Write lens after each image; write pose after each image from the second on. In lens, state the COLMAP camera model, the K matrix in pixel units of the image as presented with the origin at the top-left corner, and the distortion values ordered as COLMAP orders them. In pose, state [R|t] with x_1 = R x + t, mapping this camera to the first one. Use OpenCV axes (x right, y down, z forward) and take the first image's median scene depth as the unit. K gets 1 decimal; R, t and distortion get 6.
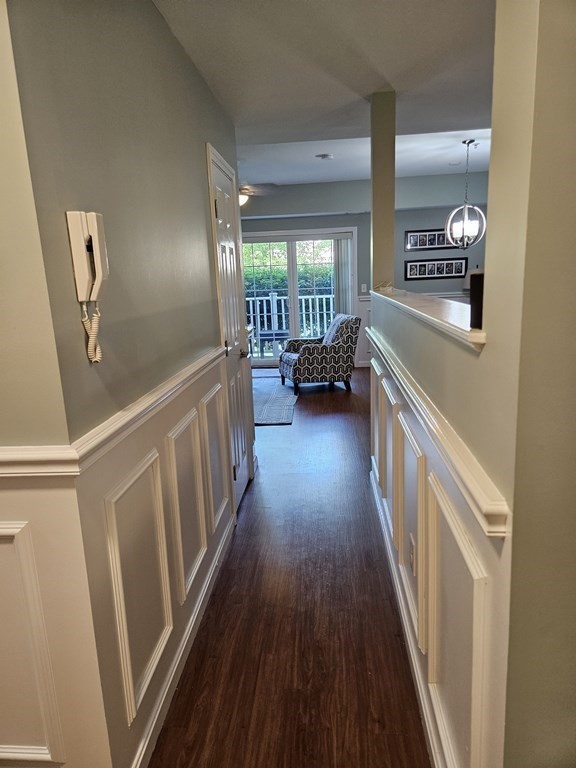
lens RADIAL K [[522.3, 0, 288.0], [0, 522.3, 384.0], [0, 0, 1]] dist [0.053625, -0.000991]
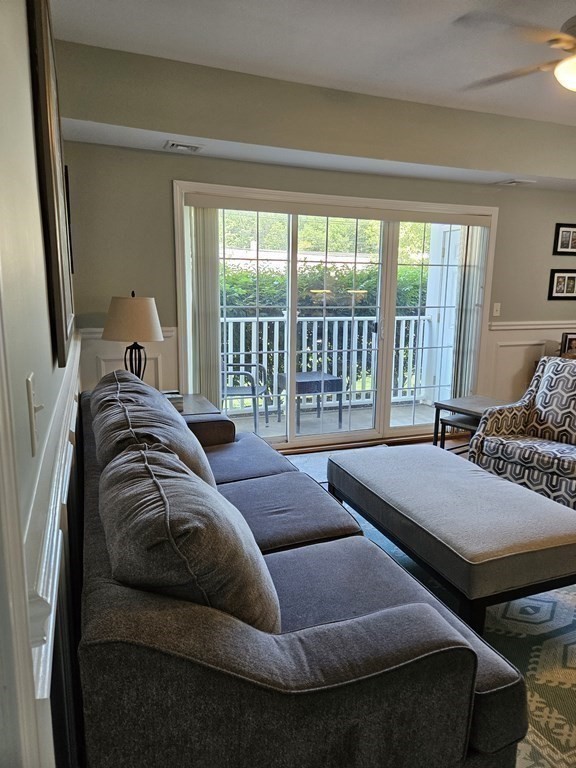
lens RADIAL K [[518.7, 0, 287.4], [0, 518.7, 395.7], [0, 0, 1]] dist [0.048372, -0.003030]
pose [[0.898425, -0.026689, 0.438315, -0.343392], [0.035596, 0.999293, -0.012117, -0.079250], [-0.437681, 0.026488, 0.898740, 0.539917]]
